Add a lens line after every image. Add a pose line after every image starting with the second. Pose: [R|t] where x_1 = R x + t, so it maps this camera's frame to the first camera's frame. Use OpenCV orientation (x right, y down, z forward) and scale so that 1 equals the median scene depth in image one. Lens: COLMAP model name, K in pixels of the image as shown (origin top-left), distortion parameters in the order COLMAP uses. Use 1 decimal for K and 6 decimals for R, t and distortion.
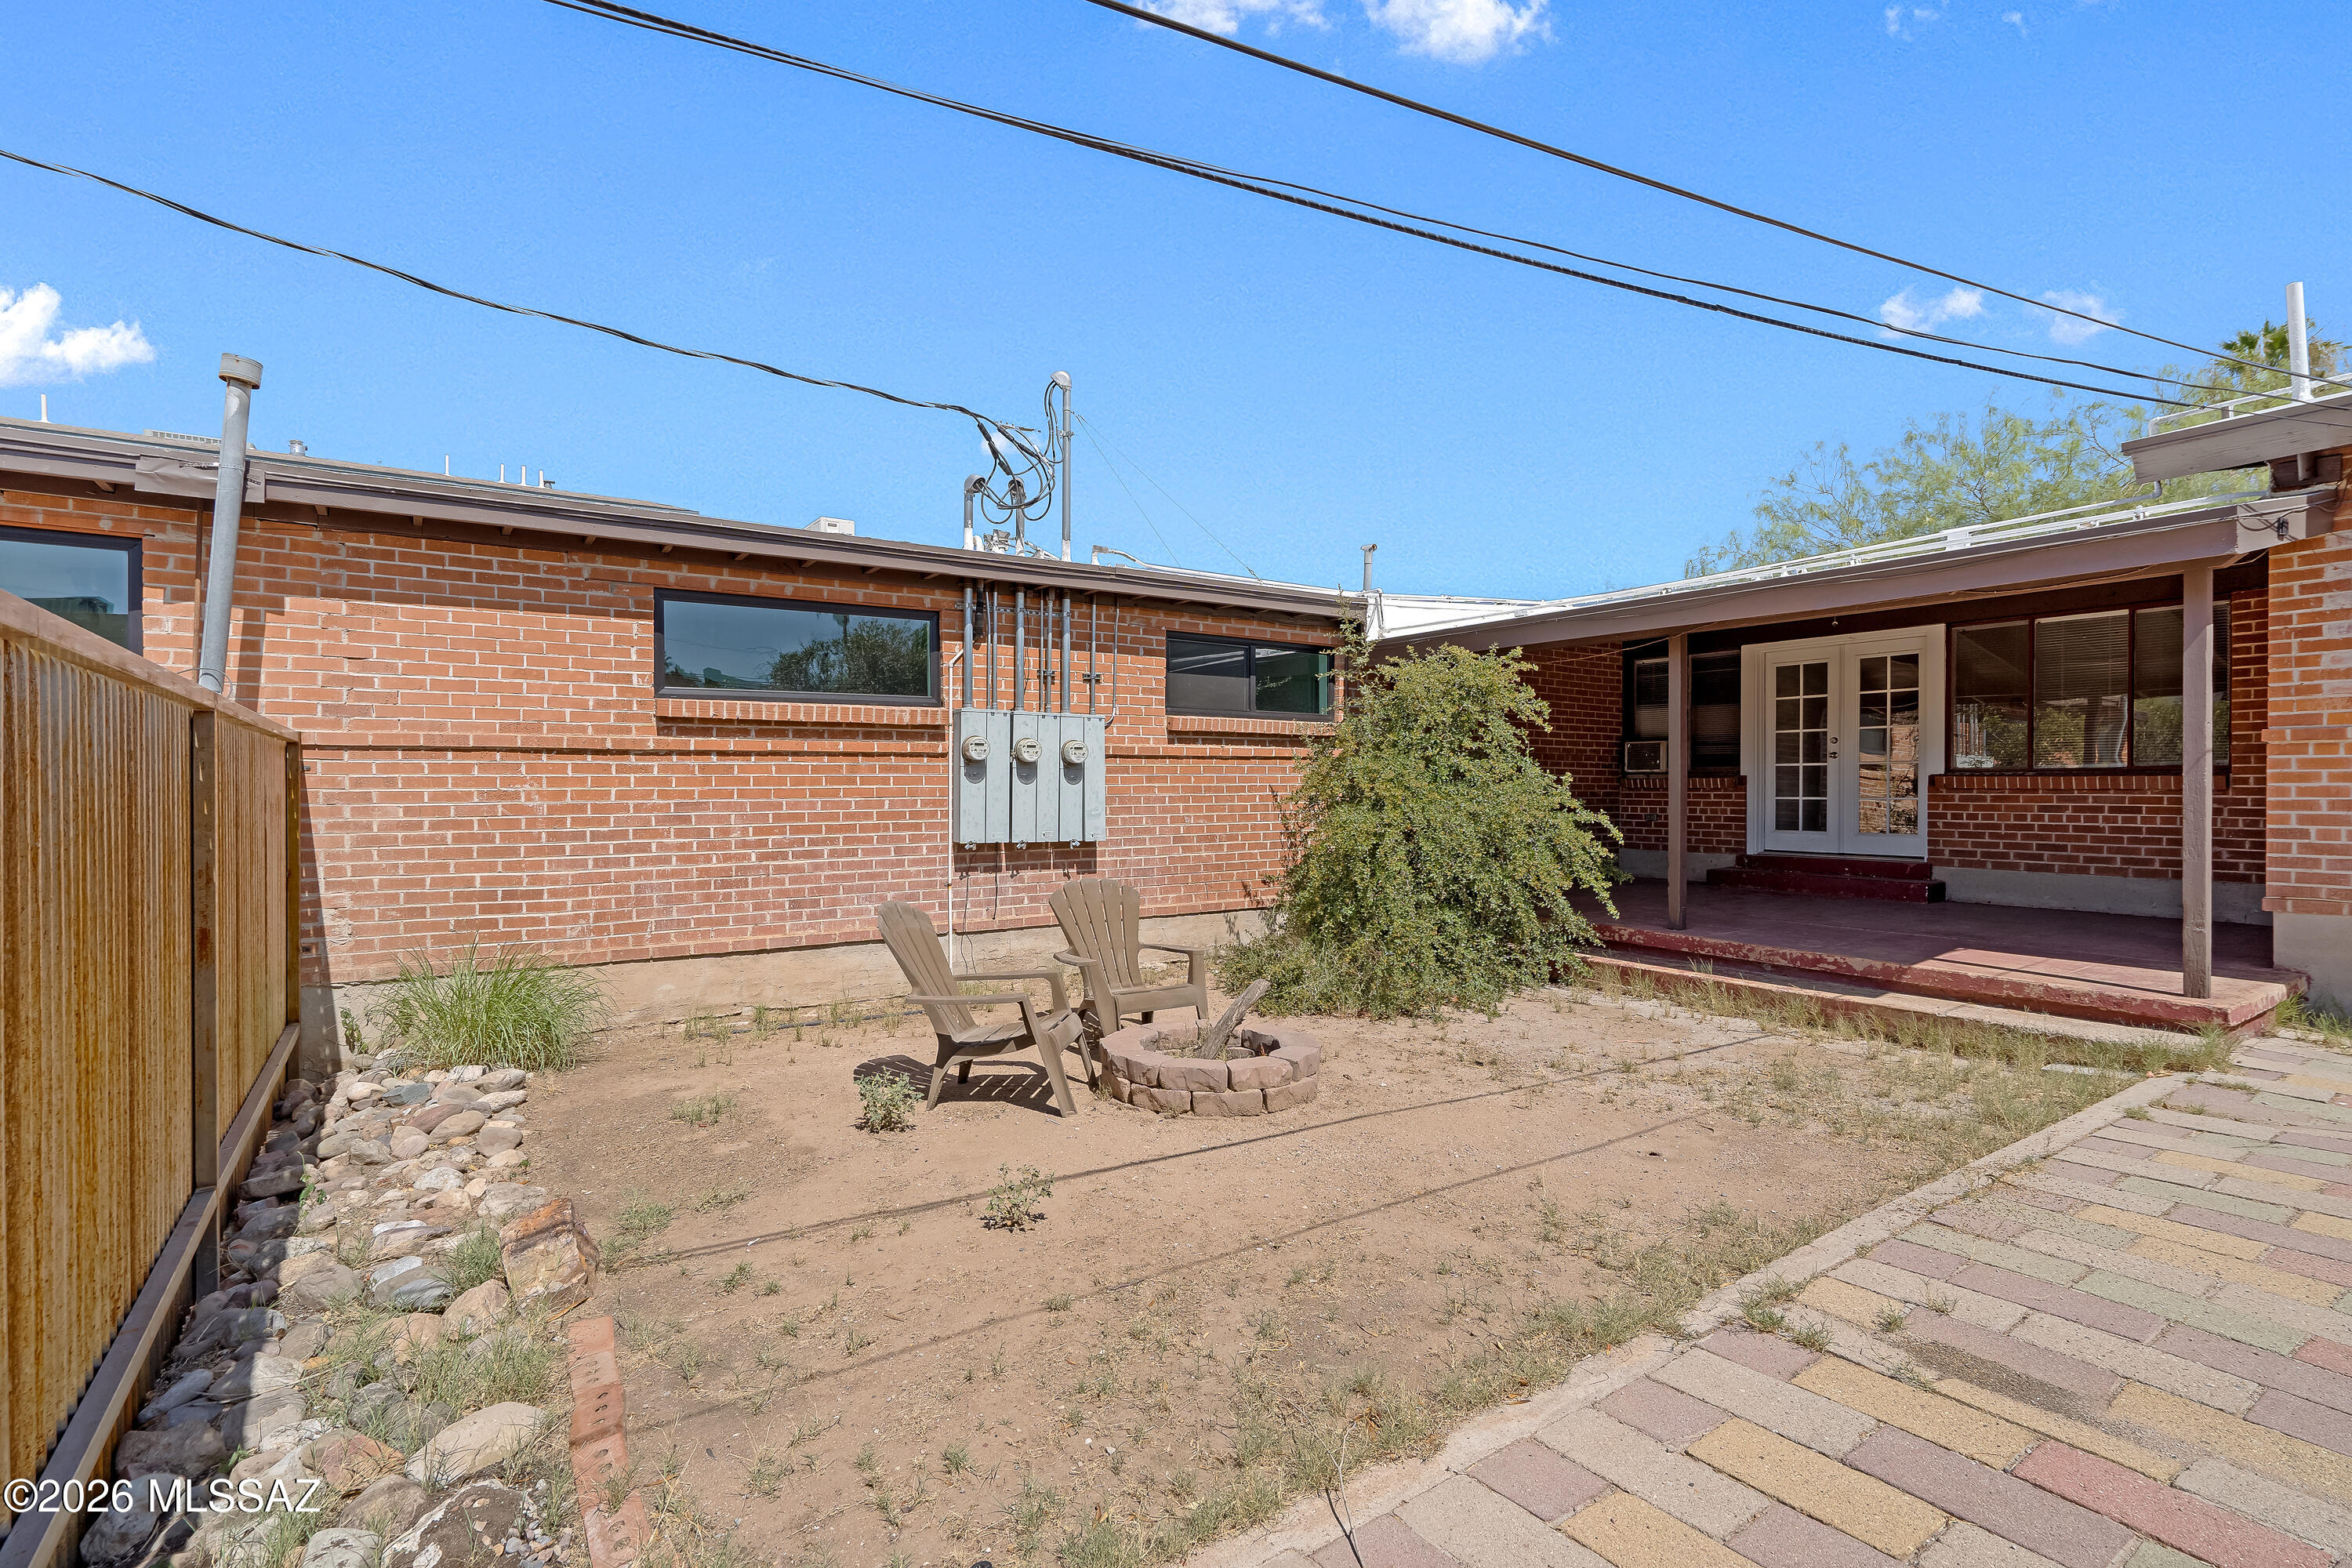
lens RADIAL K [[1085.4, 0, 1166.6], [0, 1085.4, 794.5], [0, 0, 1]] dist [-0.004690, 0.003037]
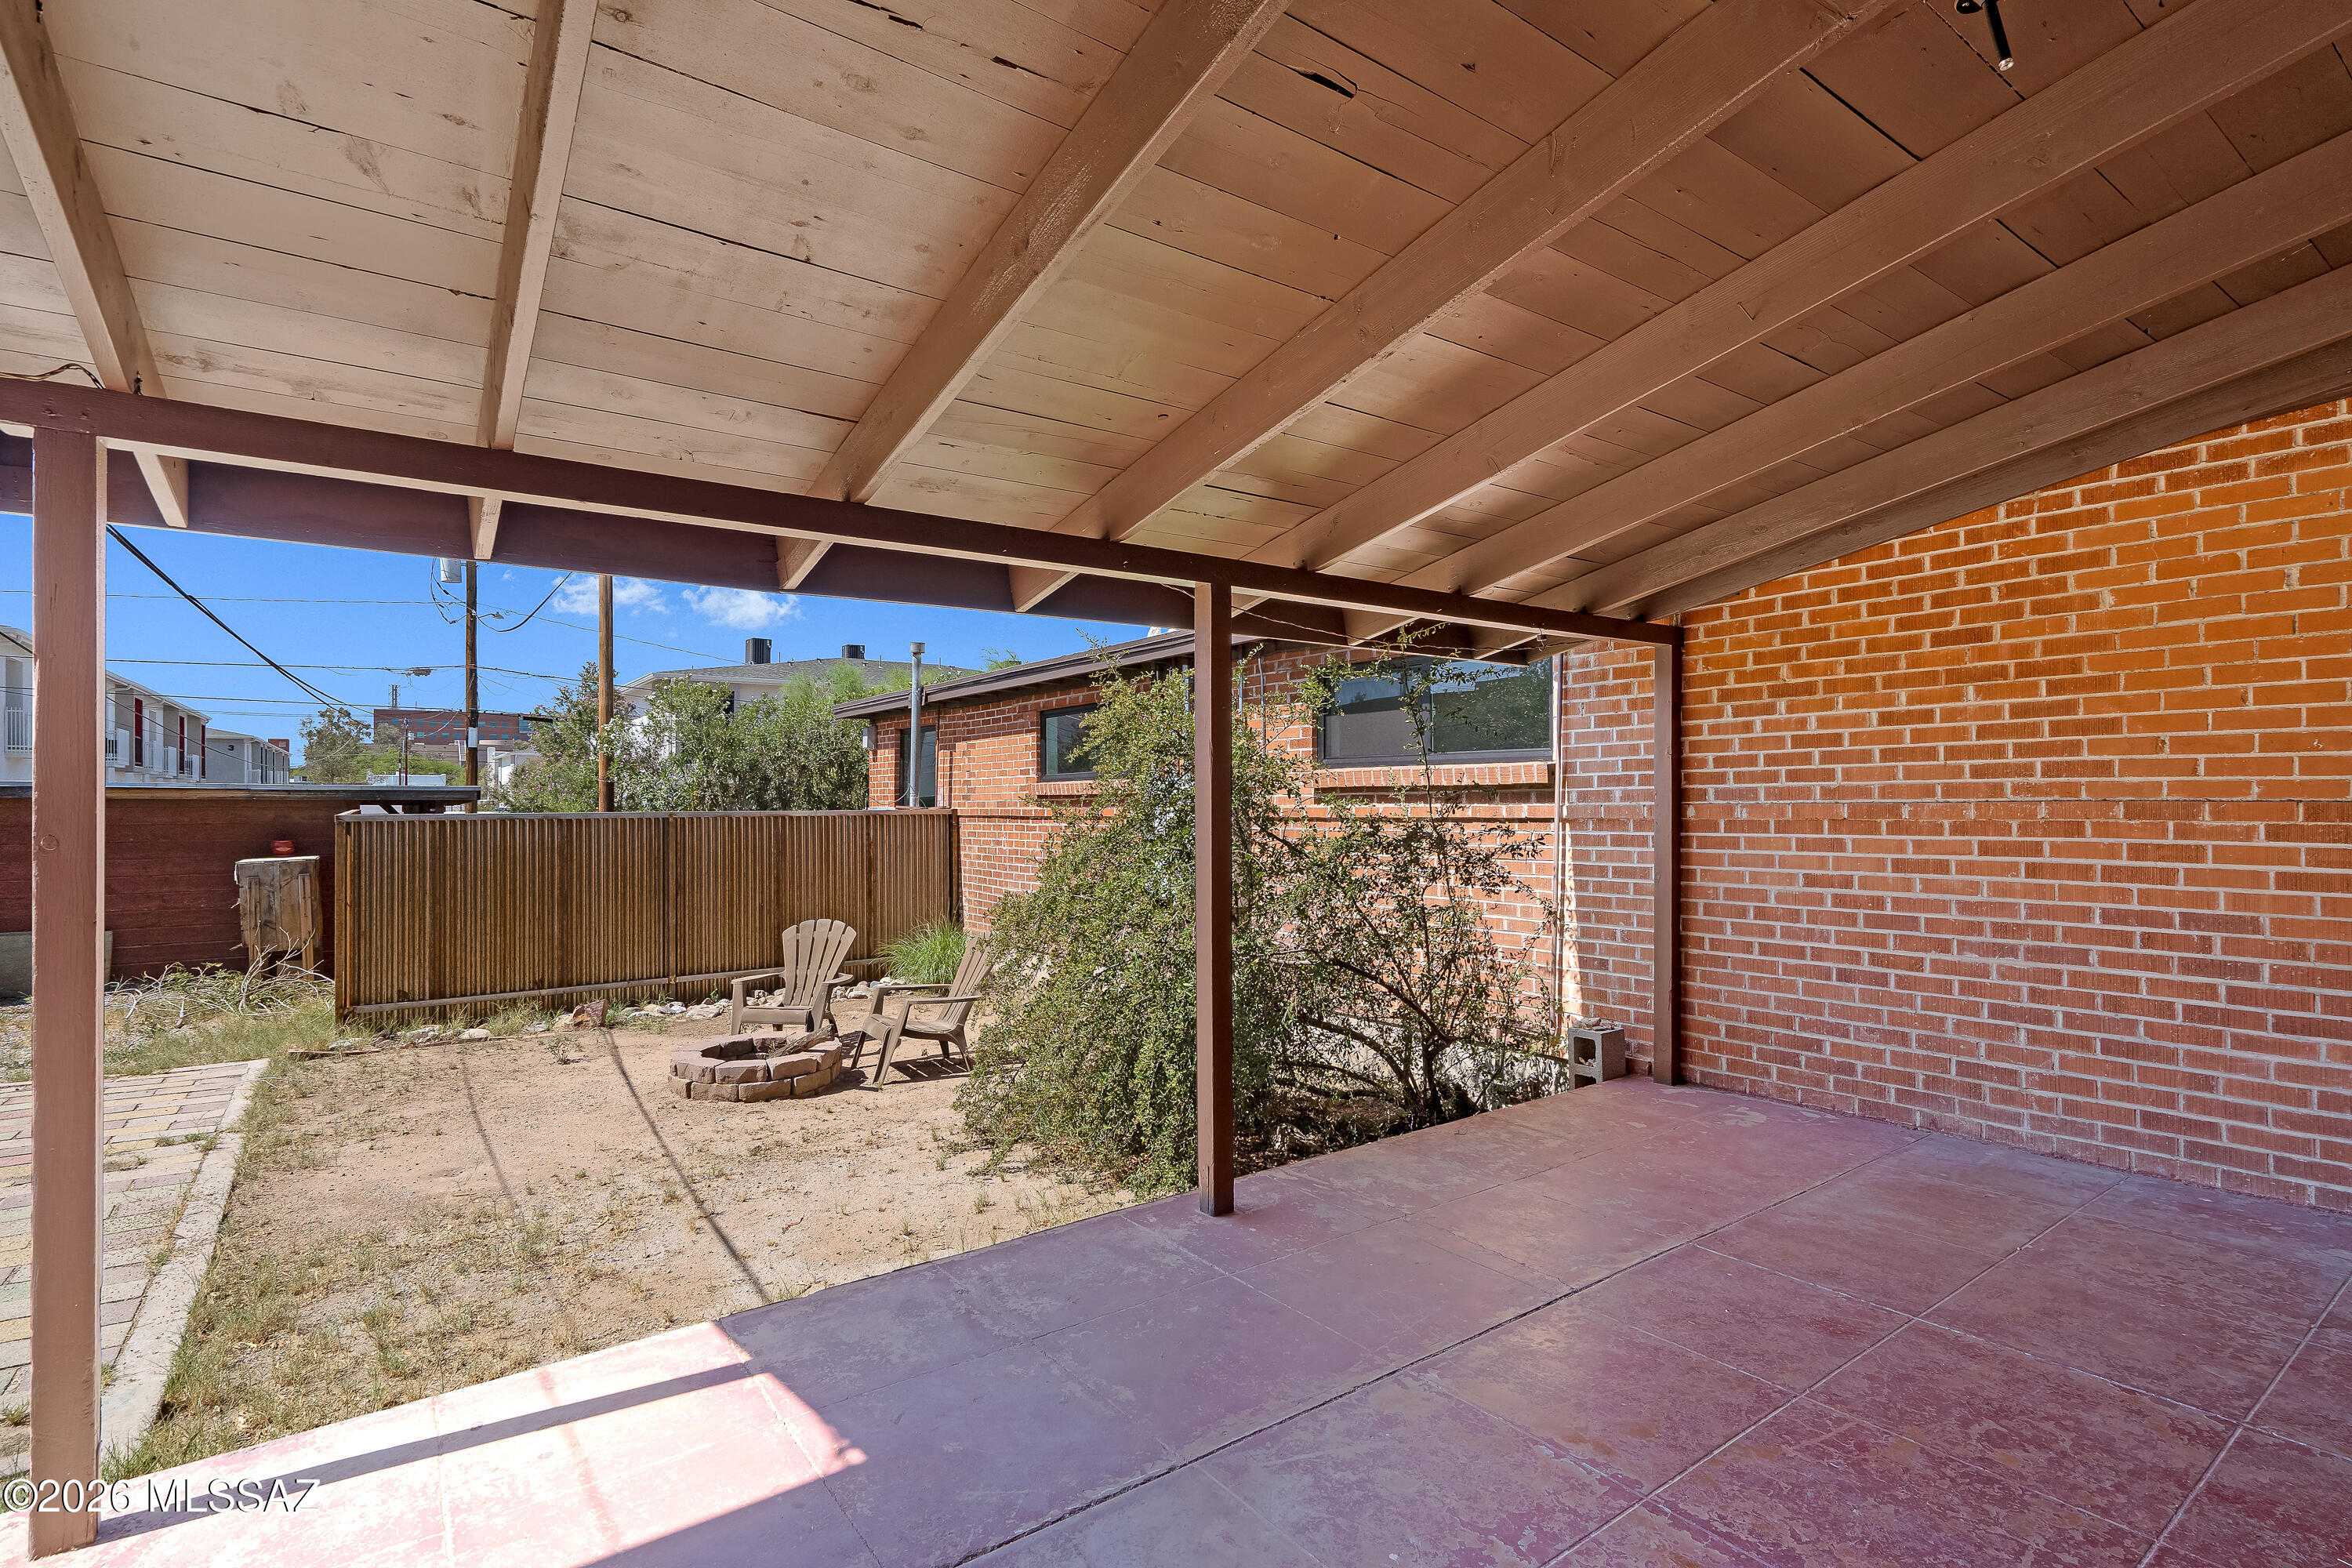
lens RADIAL K [[1085.4, 0, 1165.1], [0, 1085.4, 797.0], [0, 0, 1]] dist [-0.004690, 0.003037]
pose [[0.054019, -0.002981, -0.998535, 0.934347], [-0.002251, 0.999993, -0.003107, -0.054556], [0.998537, 0.002415, 0.054012, 0.939406]]
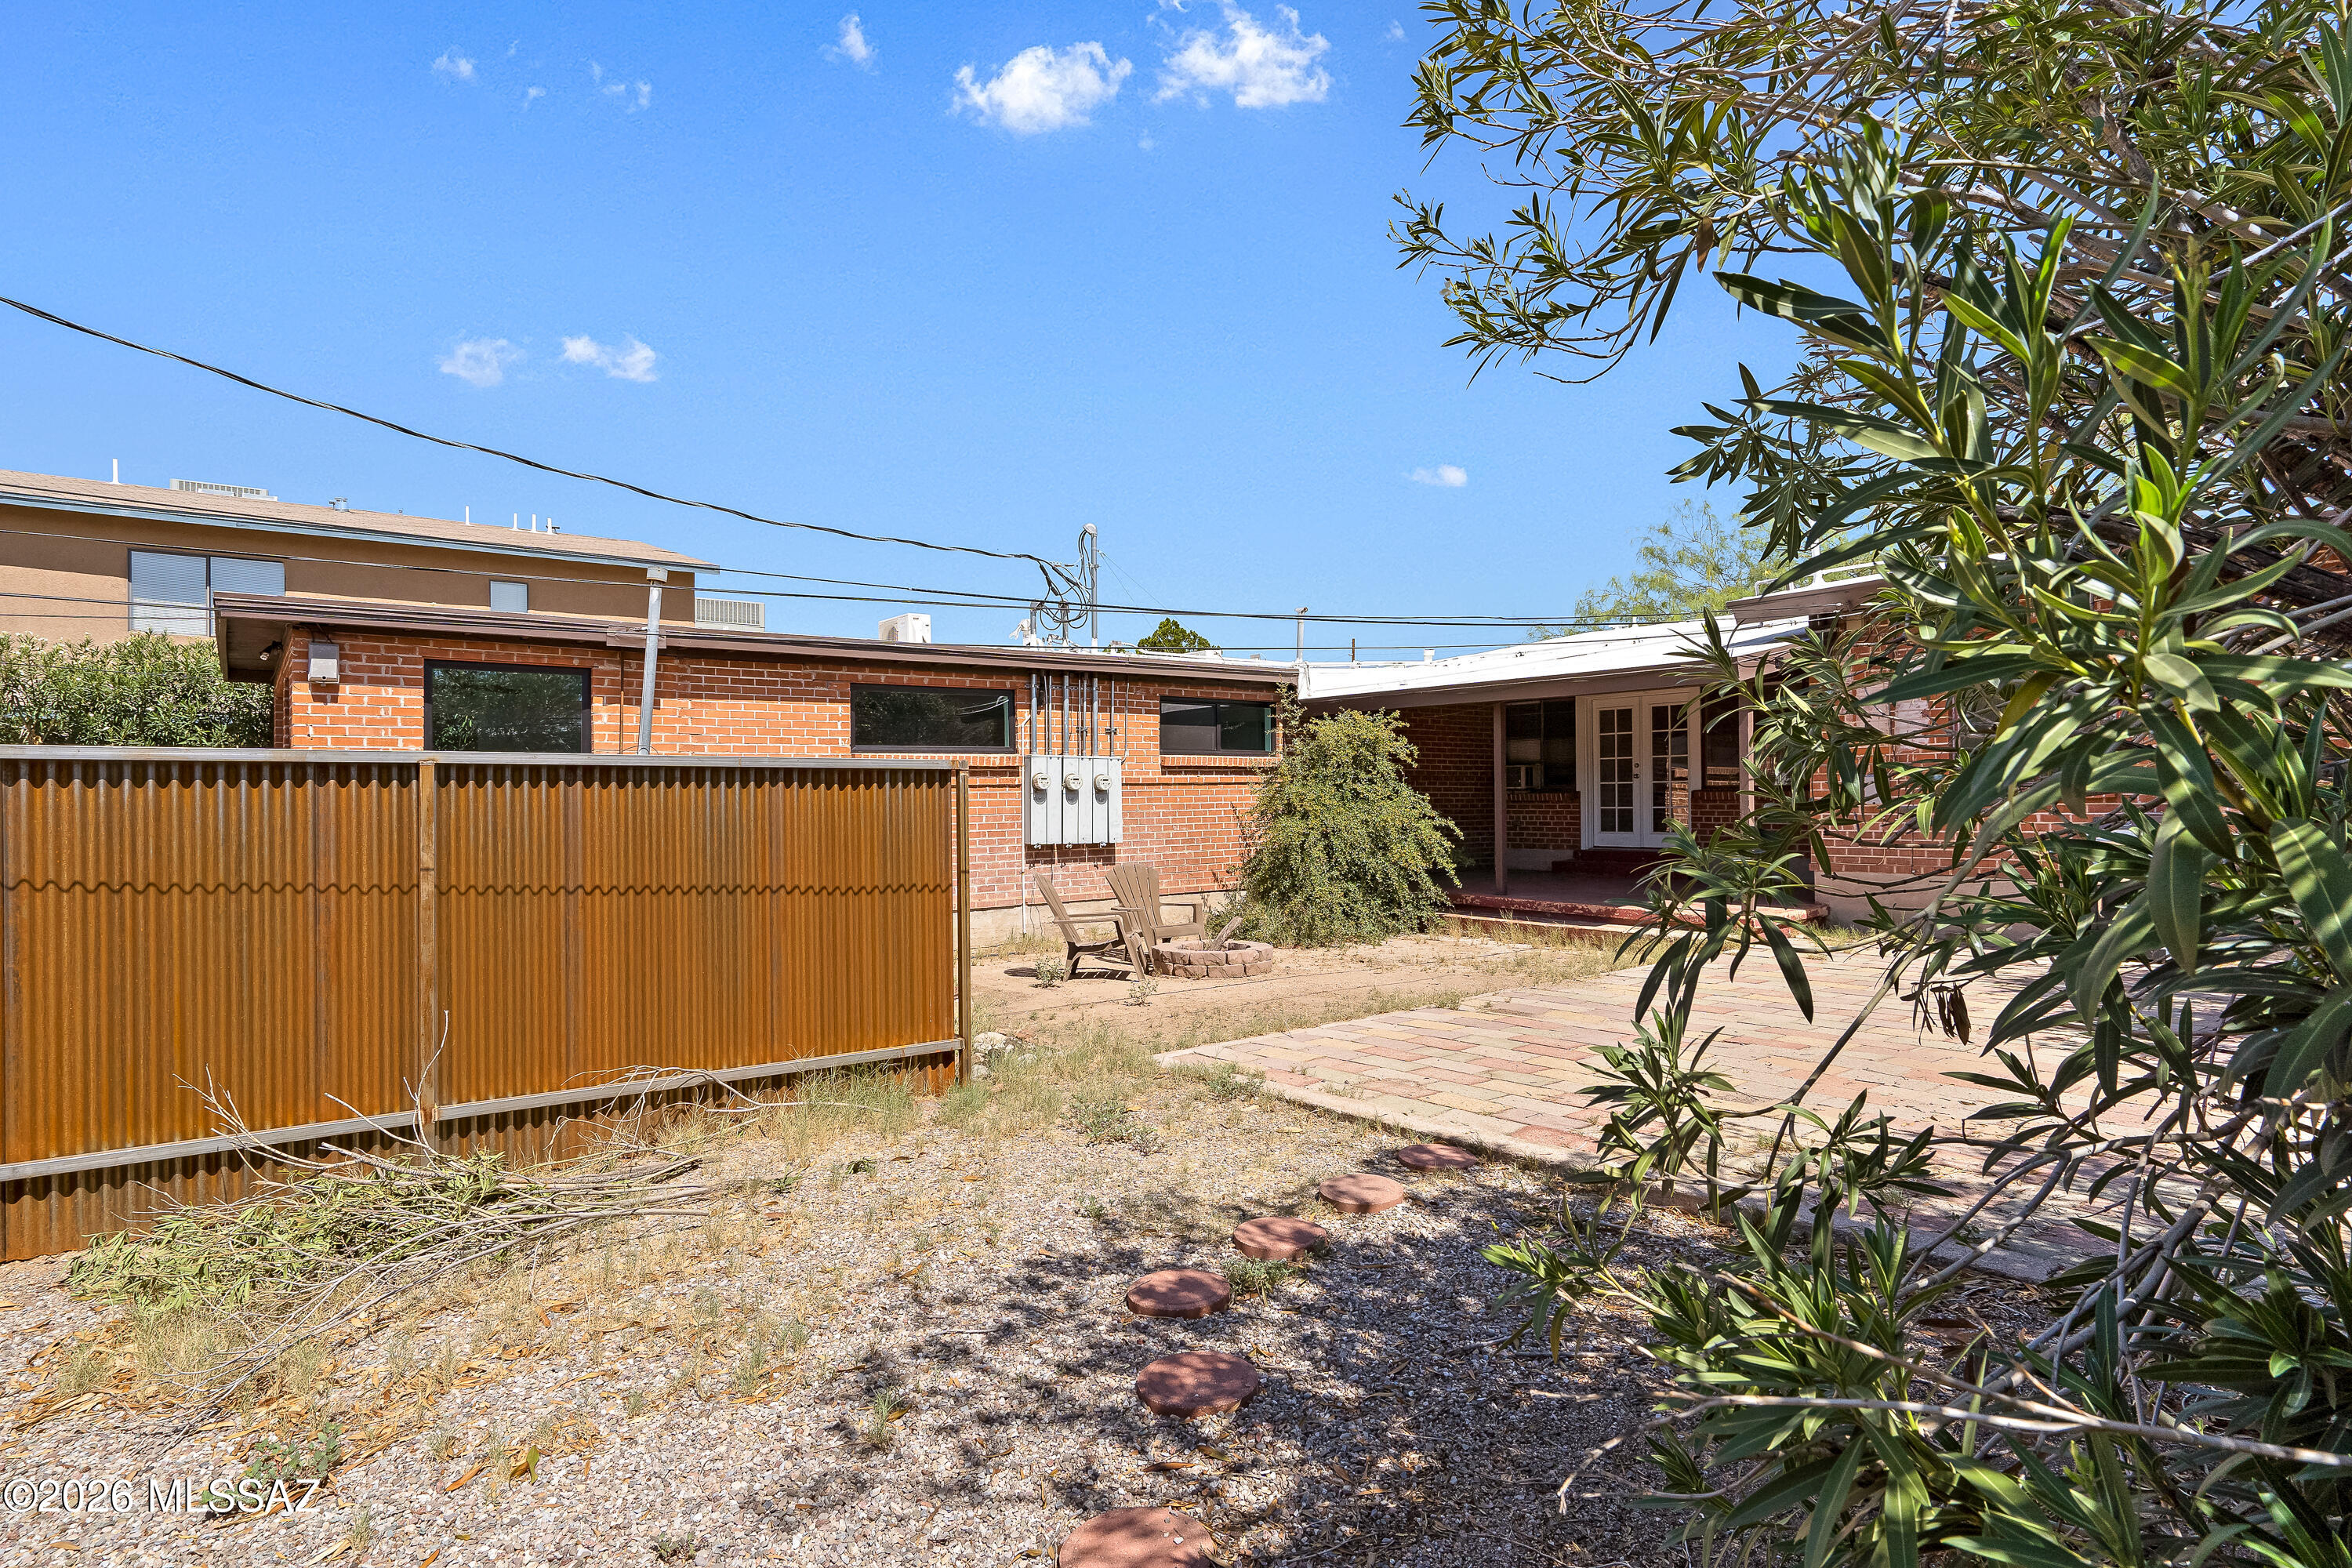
lens RADIAL K [[1256.2, 0, 1171.9], [0, 1256.2, 789.5], [0, 0, 1]] dist [0.000588, 0.001621]
pose [[0.997331, -0.009465, 0.072395, -0.118293], [0.010491, 0.999850, -0.013803, -0.004912], [-0.072254, 0.014525, 0.997281, -0.734813]]
